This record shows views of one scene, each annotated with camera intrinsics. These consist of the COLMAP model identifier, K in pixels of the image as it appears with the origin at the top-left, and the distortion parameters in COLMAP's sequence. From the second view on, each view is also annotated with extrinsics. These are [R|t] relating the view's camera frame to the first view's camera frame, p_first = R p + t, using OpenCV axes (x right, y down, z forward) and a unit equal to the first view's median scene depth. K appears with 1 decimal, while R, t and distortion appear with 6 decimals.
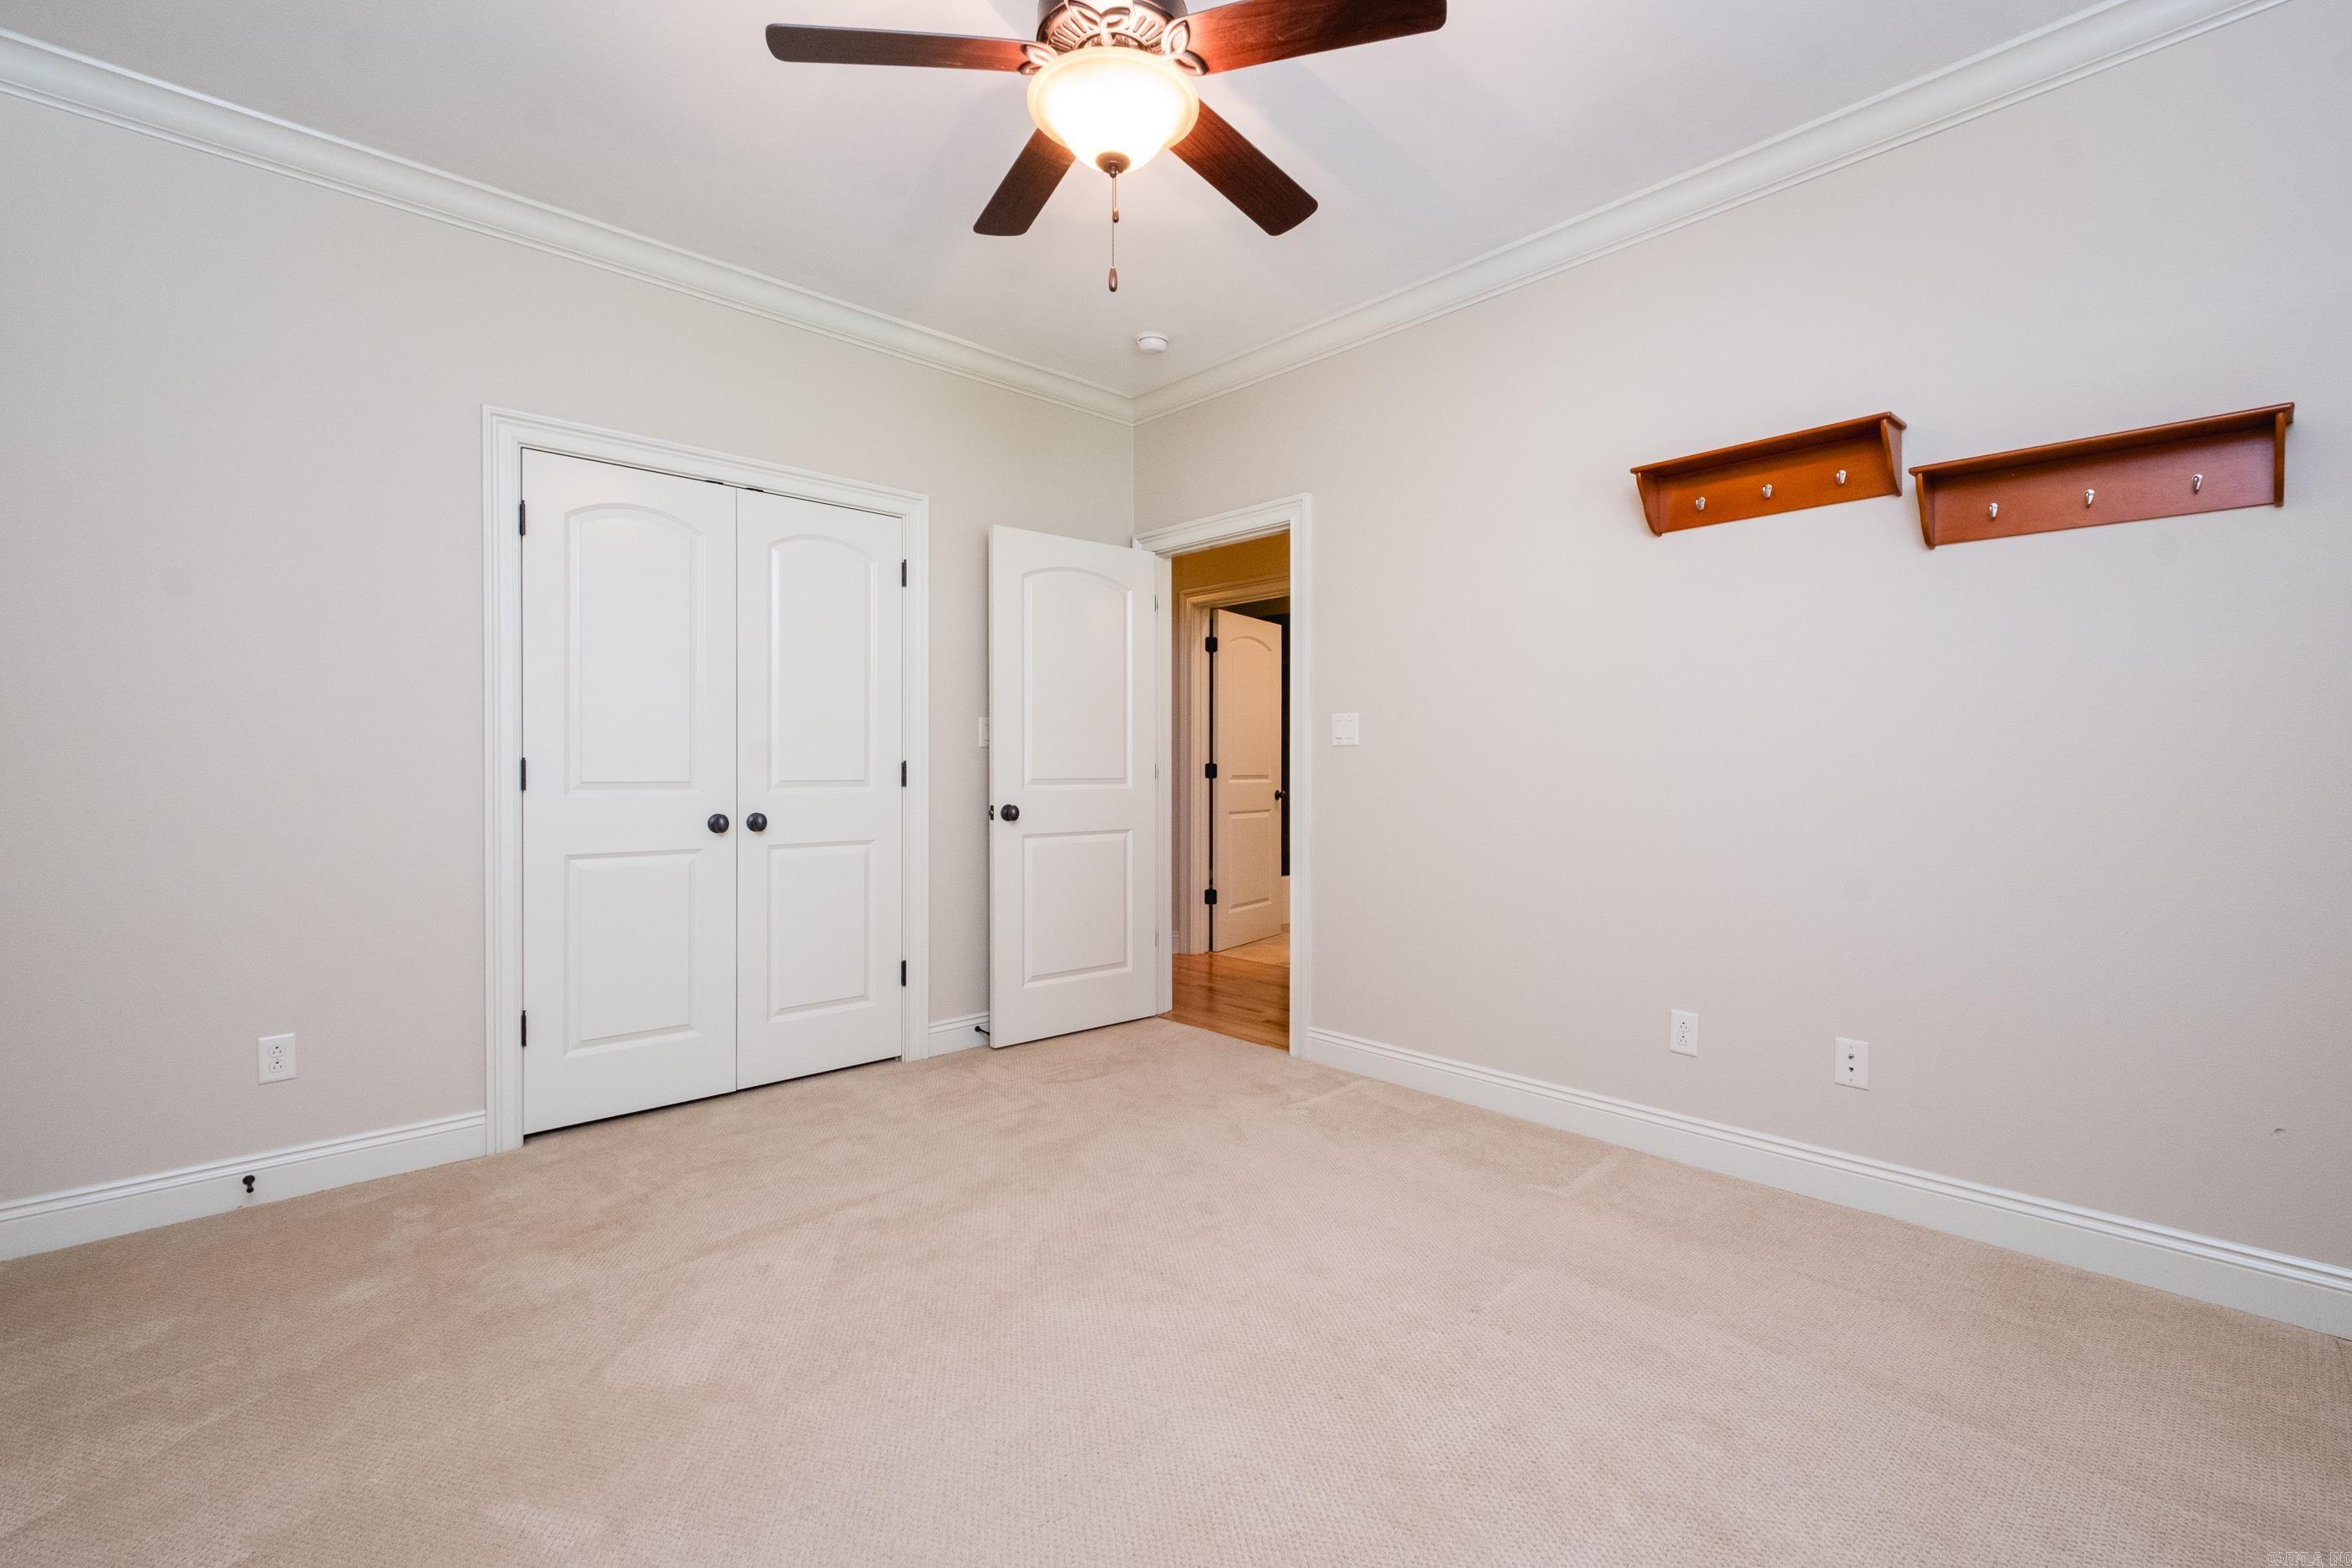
lens RADIAL K [[942.7, 0, 1181.1], [0, 942.7, 765.6], [0, 0, 1]] dist [0.011196, -0.001133]
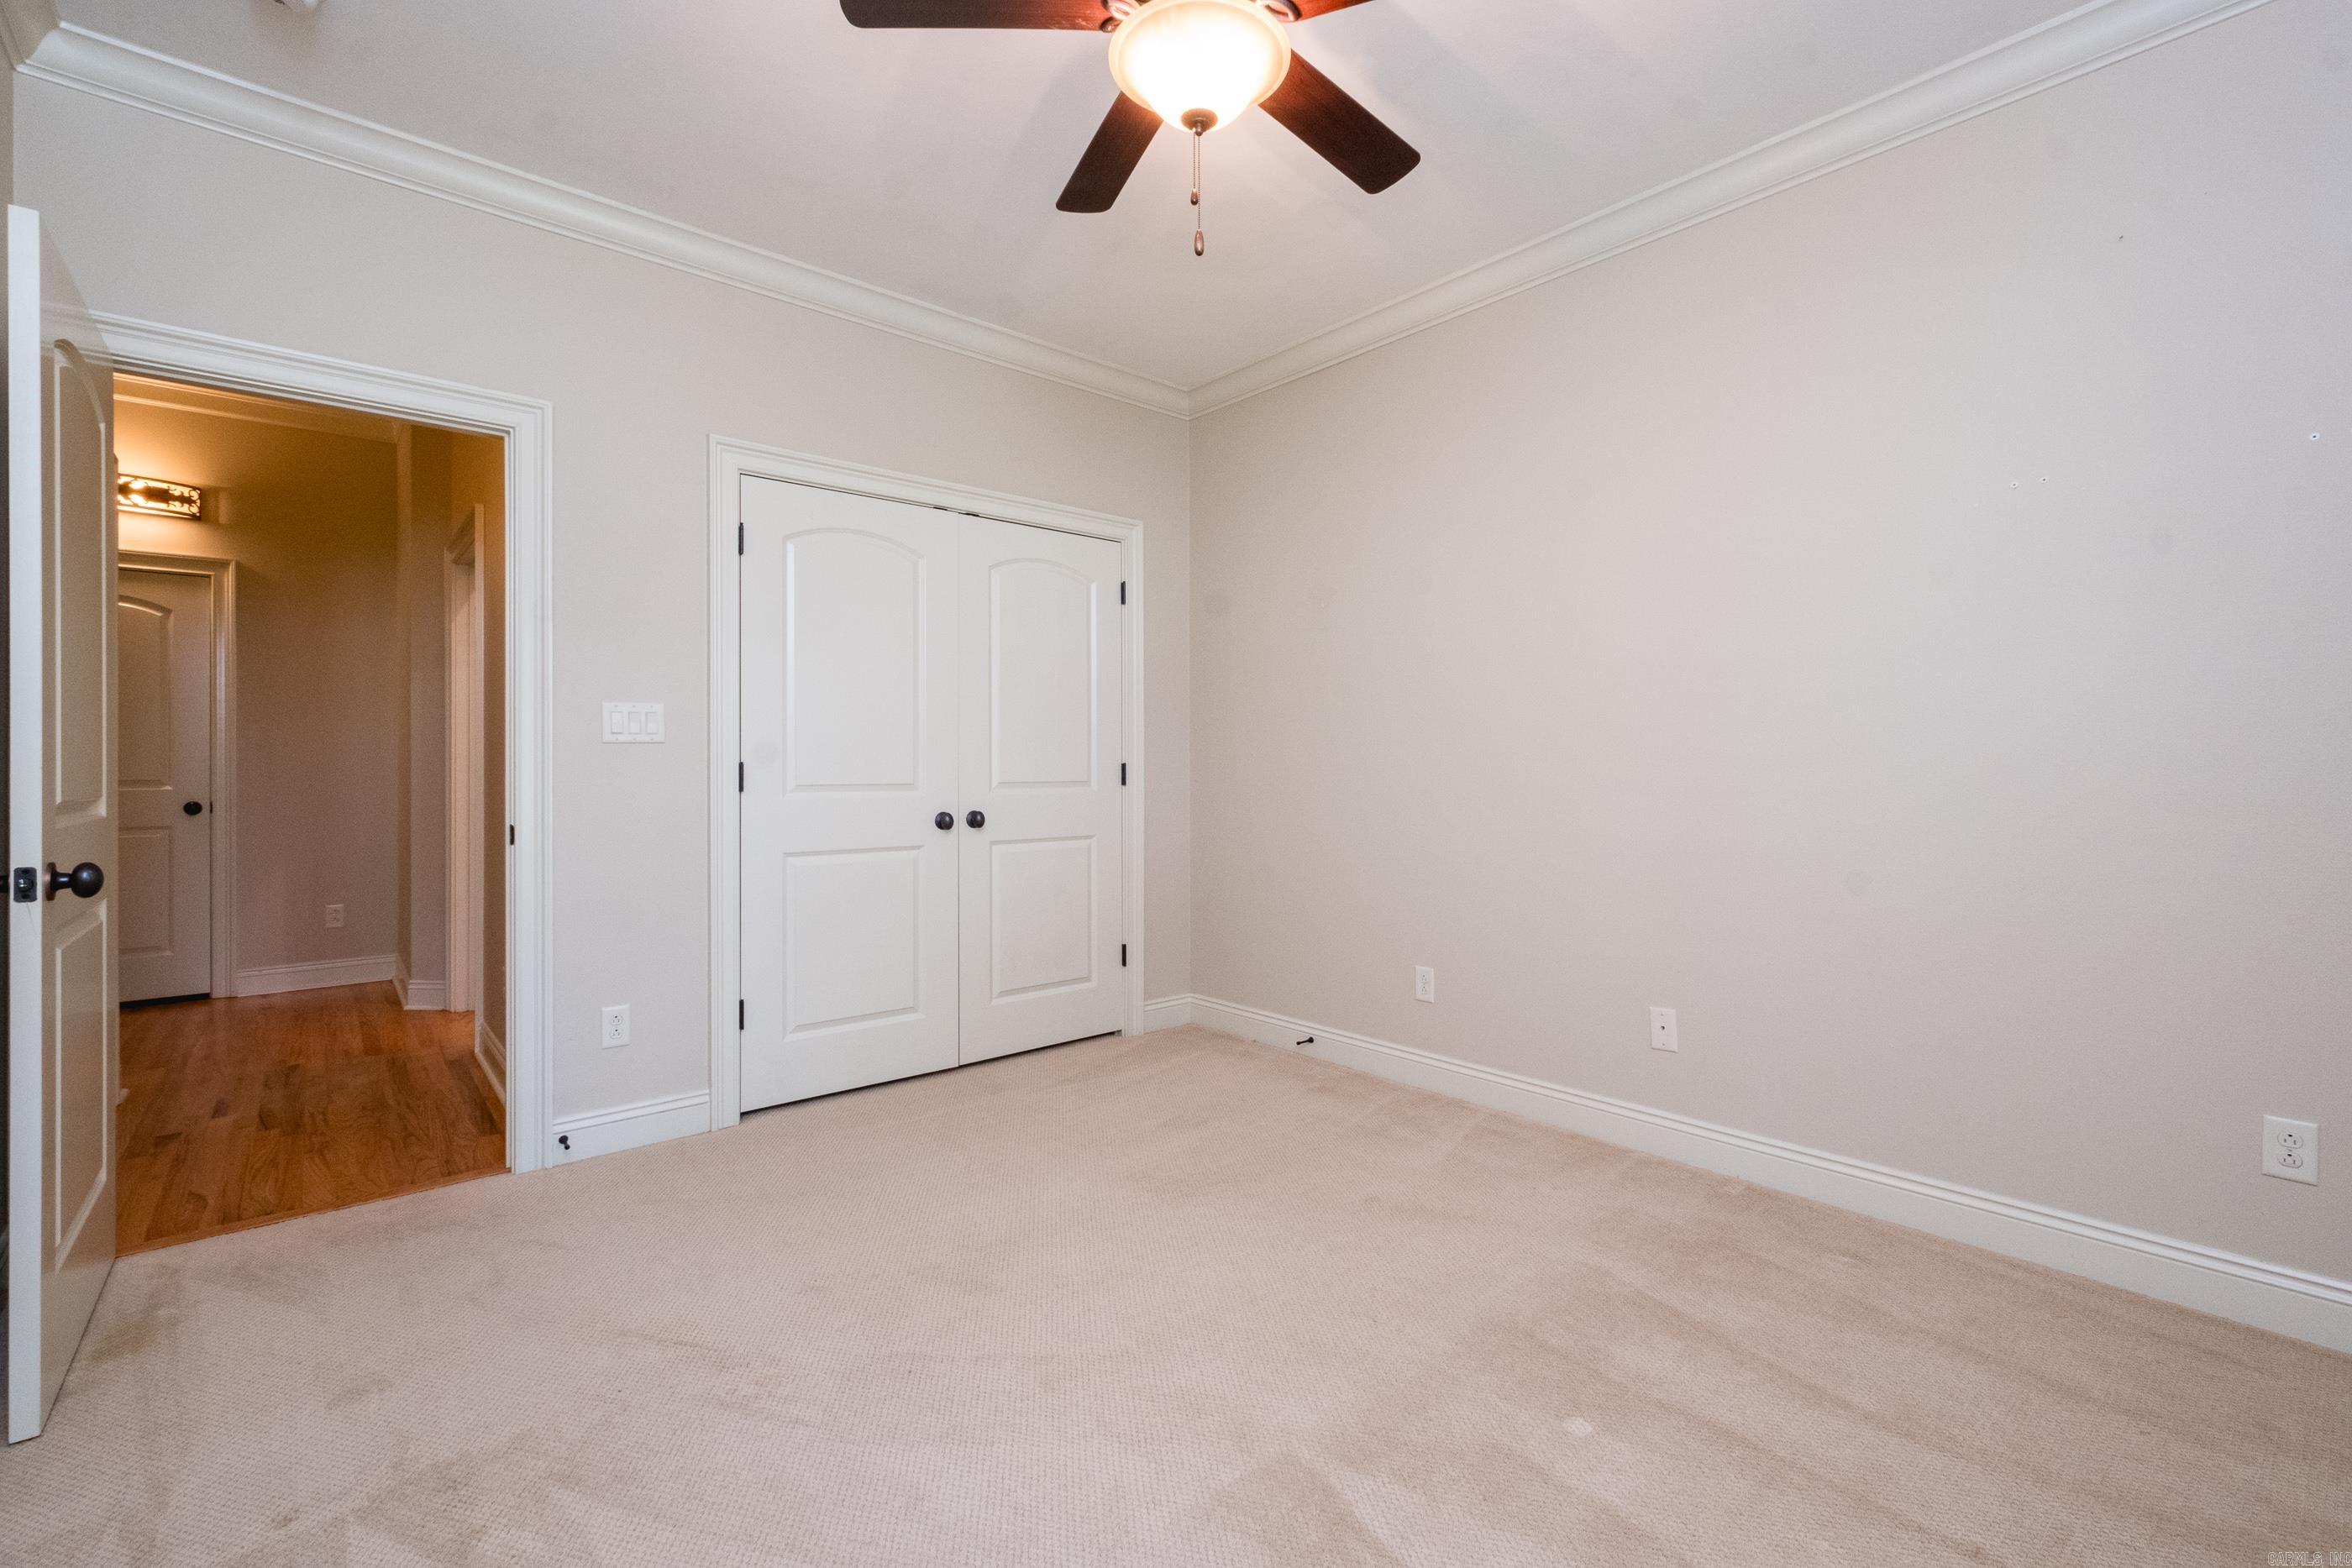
lens RADIAL K [[1028.0, 0, 1184.6], [0, 1028.0, 775.9], [0, 0, 1]] dist [0.005201, -0.001564]
pose [[0.999816, -0.003624, 0.018843, -0.218674], [0.003487, 0.999967, 0.007314, 0.001044], [-0.018869, -0.007247, 0.999796, -0.179262]]
